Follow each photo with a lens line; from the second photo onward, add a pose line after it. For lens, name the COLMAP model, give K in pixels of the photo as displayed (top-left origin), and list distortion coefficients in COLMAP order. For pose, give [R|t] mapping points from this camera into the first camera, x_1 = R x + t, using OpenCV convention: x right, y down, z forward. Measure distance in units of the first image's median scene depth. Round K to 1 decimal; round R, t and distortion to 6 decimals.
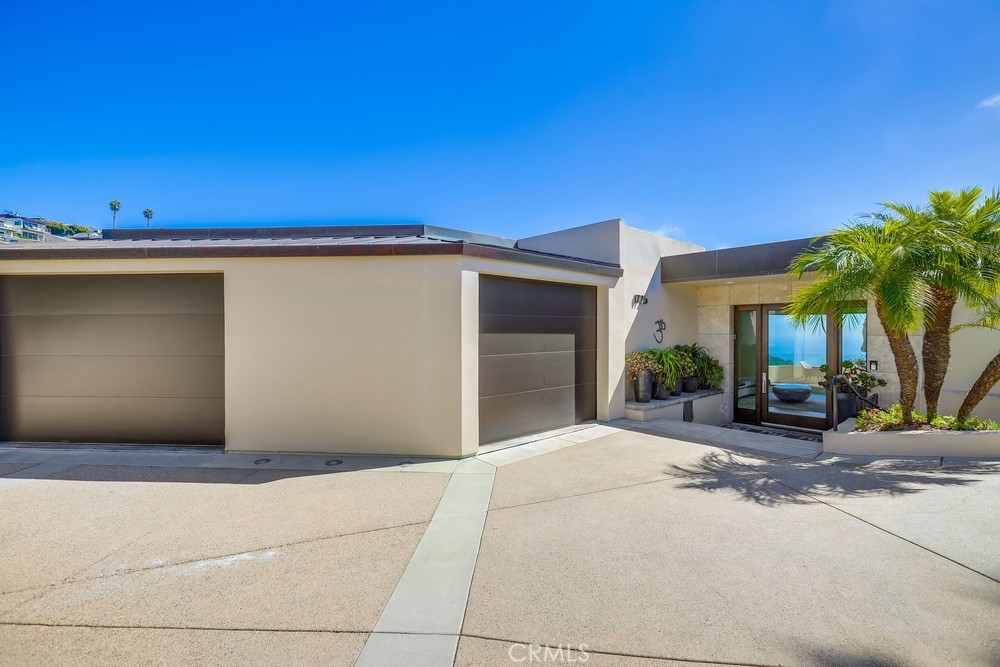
lens RADIAL K [[436.2, 0, 500.0], [0, 436.2, 333.5], [0, 0, 1]] dist [0.001311, 0.000203]
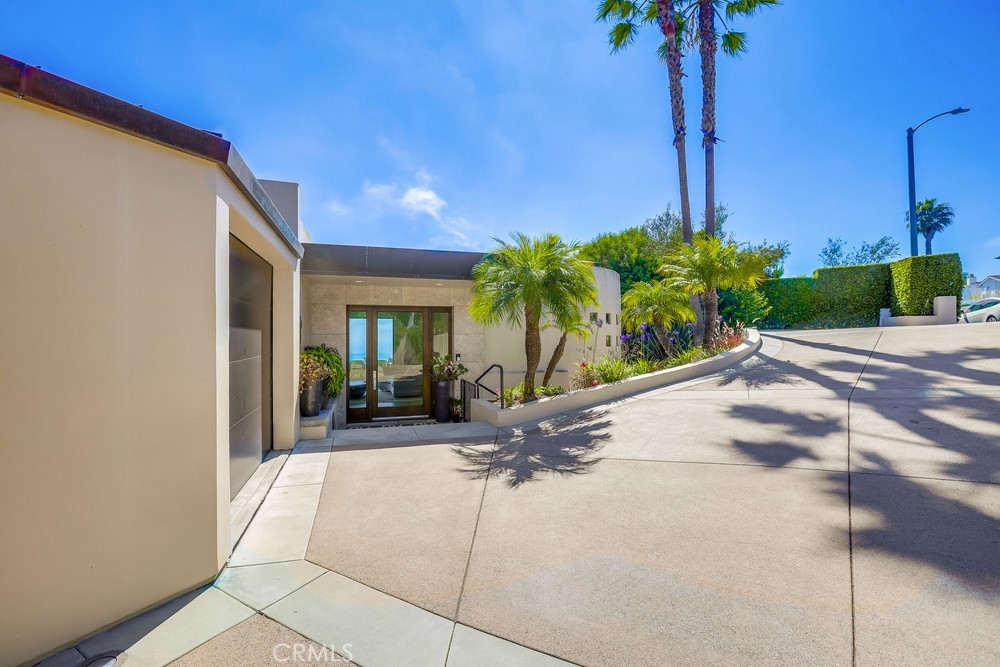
lens RADIAL K [[436.2, 0, 500.0], [0, 436.2, 333.5], [0, 0, 1]] dist [0.001311, 0.000203]
pose [[0.436616, 0.001072, 0.899647, -0.268482], [0.009256, 0.999941, -0.005683, 0.011412], [-0.899600, 0.010808, 0.436580, 0.343254]]
